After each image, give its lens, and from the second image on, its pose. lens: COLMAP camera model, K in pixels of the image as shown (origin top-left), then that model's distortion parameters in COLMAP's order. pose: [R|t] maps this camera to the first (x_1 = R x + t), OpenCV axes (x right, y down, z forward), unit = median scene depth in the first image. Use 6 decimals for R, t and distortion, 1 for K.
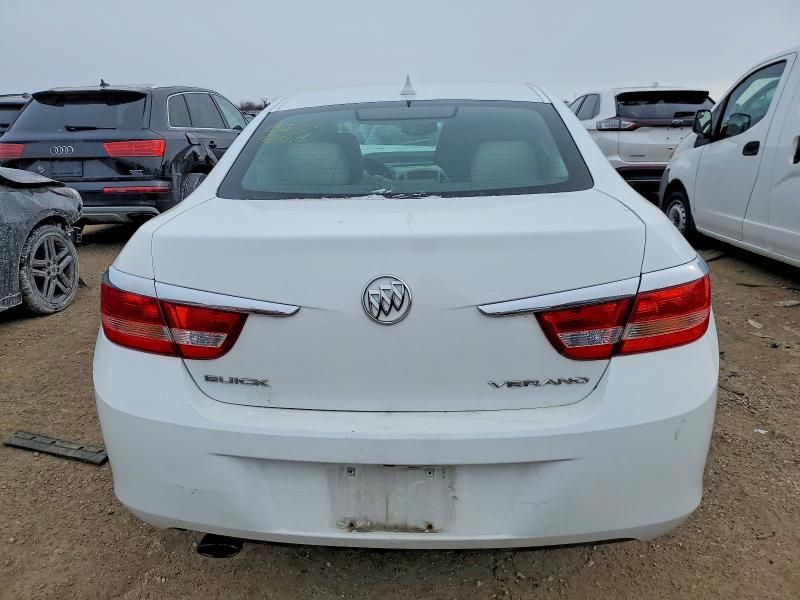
lens RADIAL K [[650.3, 0, 400.0], [0, 650.3, 303.9], [0, 0, 1]] dist [0.036743, 0.004206]
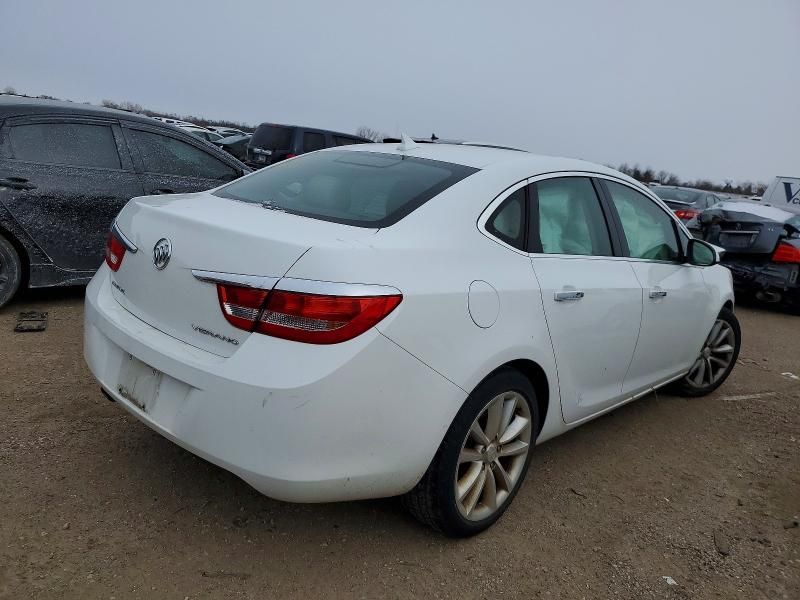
lens RADIAL K [[650.3, 0, 399.6], [0, 650.3, 296.6], [0, 0, 1]] dist [0.036743, 0.004206]
pose [[0.764073, 0.246830, -0.596042, 1.336957], [-0.310890, 0.950433, -0.004944, -0.074758], [0.565278, 0.189081, 0.802938, 0.077238]]
